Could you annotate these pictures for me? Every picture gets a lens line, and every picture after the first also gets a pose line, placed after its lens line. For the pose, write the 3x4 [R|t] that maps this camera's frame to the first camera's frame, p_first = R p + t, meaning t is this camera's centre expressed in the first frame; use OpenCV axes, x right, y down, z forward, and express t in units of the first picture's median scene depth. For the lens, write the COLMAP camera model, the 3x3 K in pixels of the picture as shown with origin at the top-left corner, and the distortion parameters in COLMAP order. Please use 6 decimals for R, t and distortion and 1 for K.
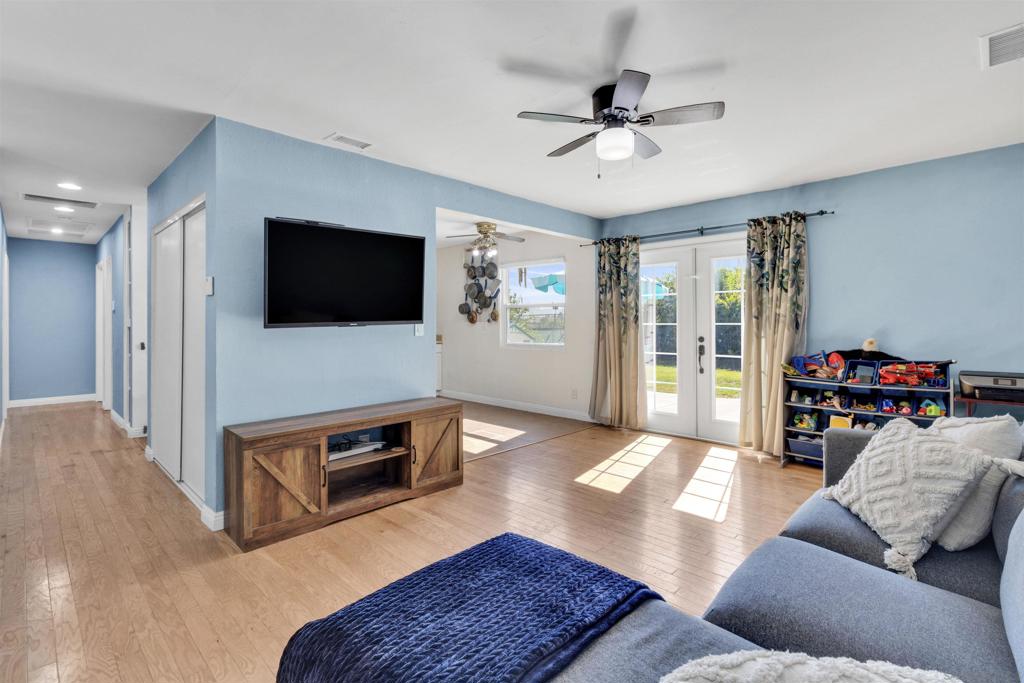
lens RADIAL K [[469.7, 0, 514.5], [0, 469.7, 331.8], [0, 0, 1]] dist [-0.002046, 0.000795]
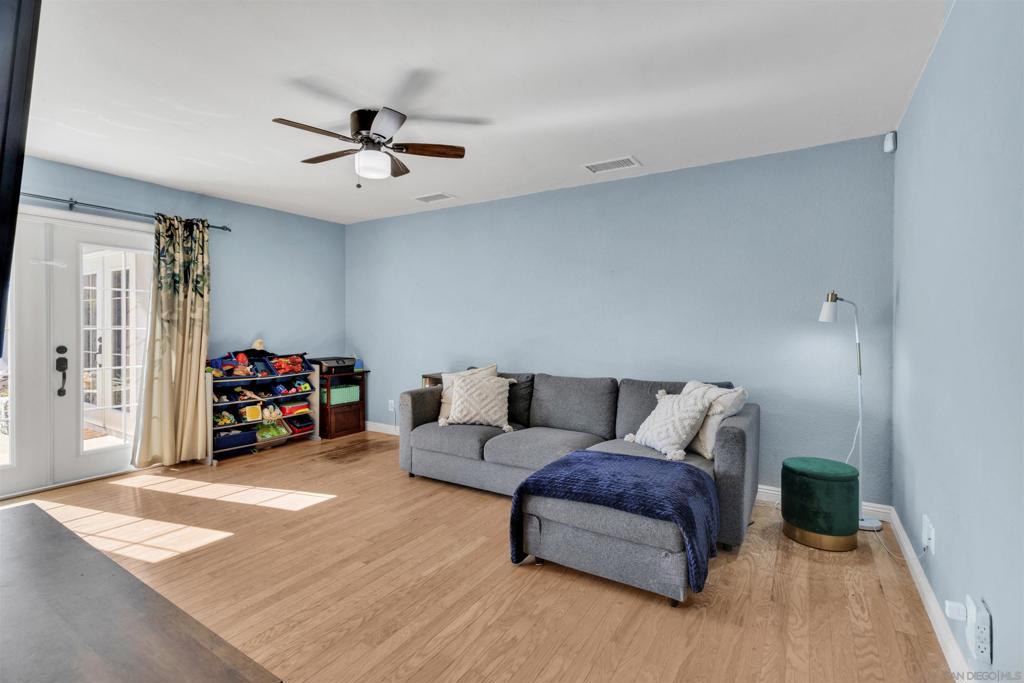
lens RADIAL K [[469.7, 0, 512.4], [0, 469.7, 332.0], [0, 0, 1]] dist [-0.002046, 0.000795]
pose [[-0.220808, -0.010639, 0.975259, -0.584127], [0.016980, 0.999747, 0.014751, -0.012908], [-0.975169, 0.019817, -0.220571, 0.585151]]
